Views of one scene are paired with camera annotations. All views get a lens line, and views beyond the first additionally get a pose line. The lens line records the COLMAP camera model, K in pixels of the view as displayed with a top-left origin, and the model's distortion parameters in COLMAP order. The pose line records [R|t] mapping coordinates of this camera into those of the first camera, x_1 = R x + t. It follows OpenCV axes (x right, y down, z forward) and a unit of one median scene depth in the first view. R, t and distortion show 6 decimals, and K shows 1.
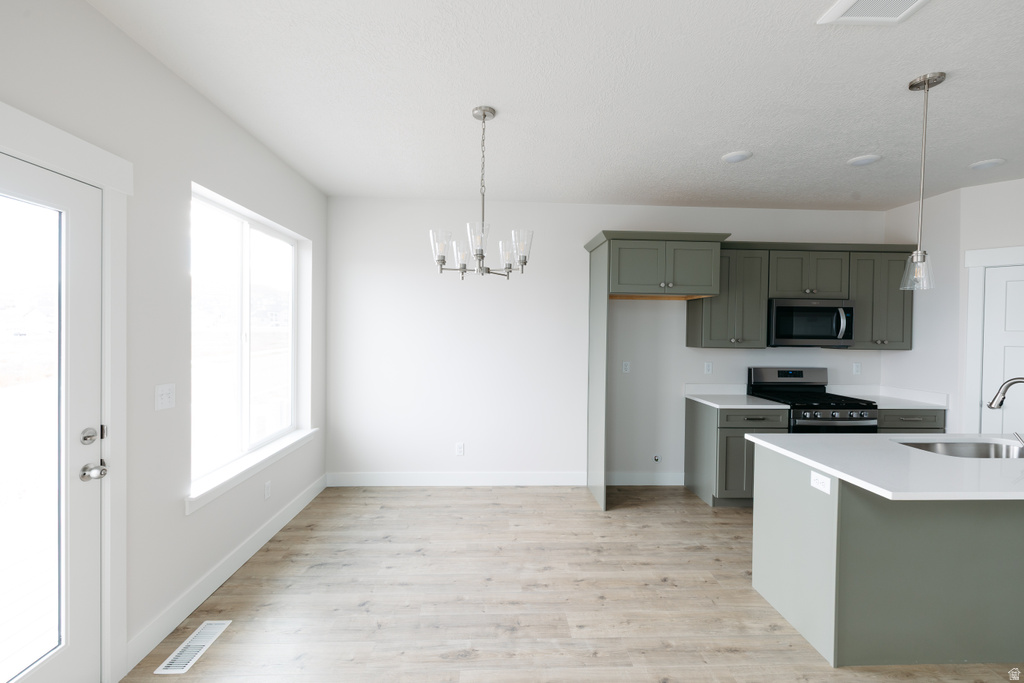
lens RADIAL K [[431.1, 0, 511.4], [0, 431.1, 337.0], [0, 0, 1]] dist [0.002230, 0.000035]
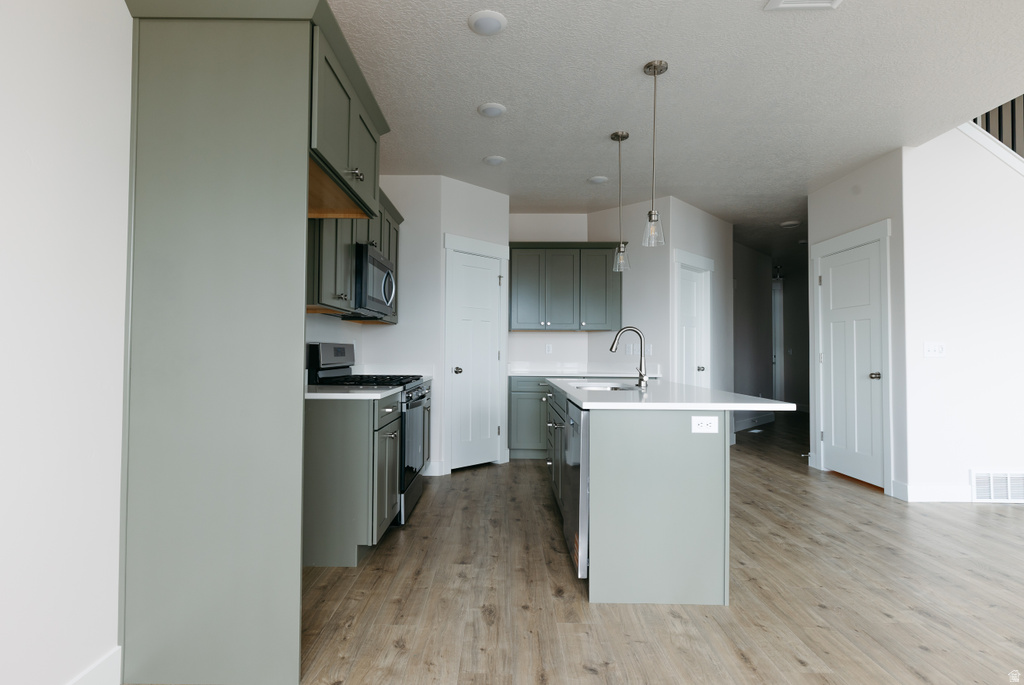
lens RADIAL K [[519.9, 0, 495.3], [0, 519.9, 337.4], [0, 0, 1]] dist [0.000666, -0.000293]
pose [[0.061850, 0.014617, 0.997978, -0.263226], [0.007712, 0.999856, -0.015122, 0.088873], [-0.998056, 0.008632, 0.061728, 0.786879]]
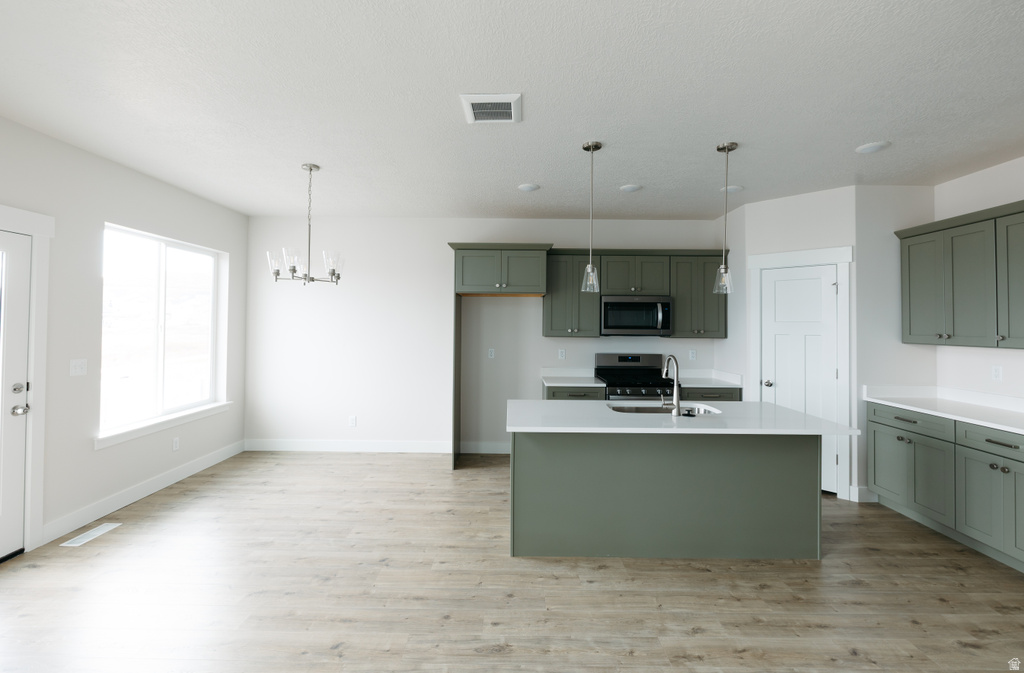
lens RADIAL K [[445.2, 0, 510.1], [0, 445.2, 317.0], [0, 0, 1]] dist [-0.003456, -0.000351]
pose [[0.998738, -0.004225, -0.050039, 0.444073], [0.002699, 0.999530, -0.030534, 0.008567], [0.050145, 0.030360, 0.998280, -0.268375]]
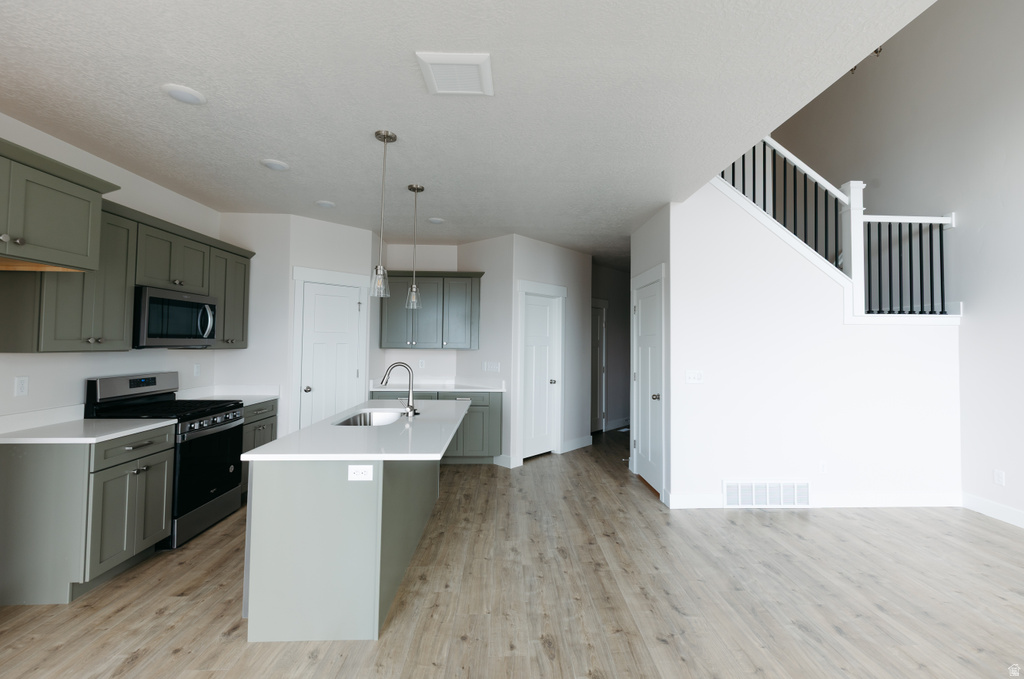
lens RADIAL K [[443.6, 0, 525.0], [0, 443.6, 328.7], [0, 0, 1]] dist [0.002008, 0.000636]
pose [[0.000278, 0.020593, 0.999788, -0.204397], [0.003408, 0.999782, -0.020594, 0.006827], [-0.999994, 0.003413, 0.000208, 0.340663]]
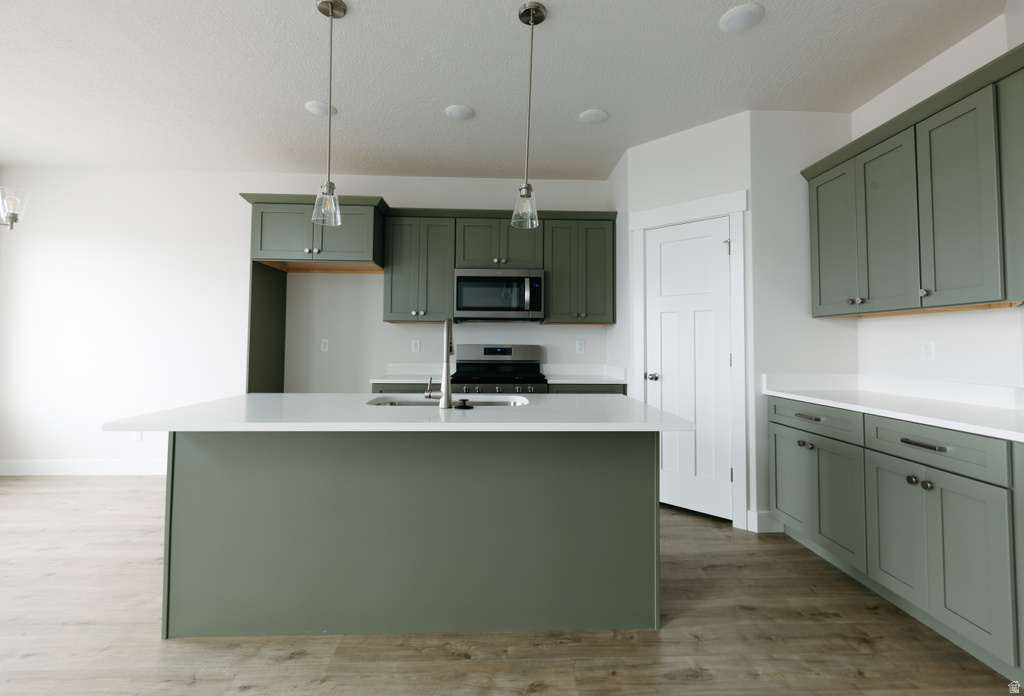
lens RADIAL K [[454.2, 0, 514.7], [0, 454.2, 326.5], [0, 0, 1]] dist [0.001450, 0.000089]
pose [[0.999983, -0.004792, -0.003397, 0.795237], [0.004602, 0.998542, -0.053788, 0.098436], [0.003649, 0.053771, 0.998547, 0.023145]]
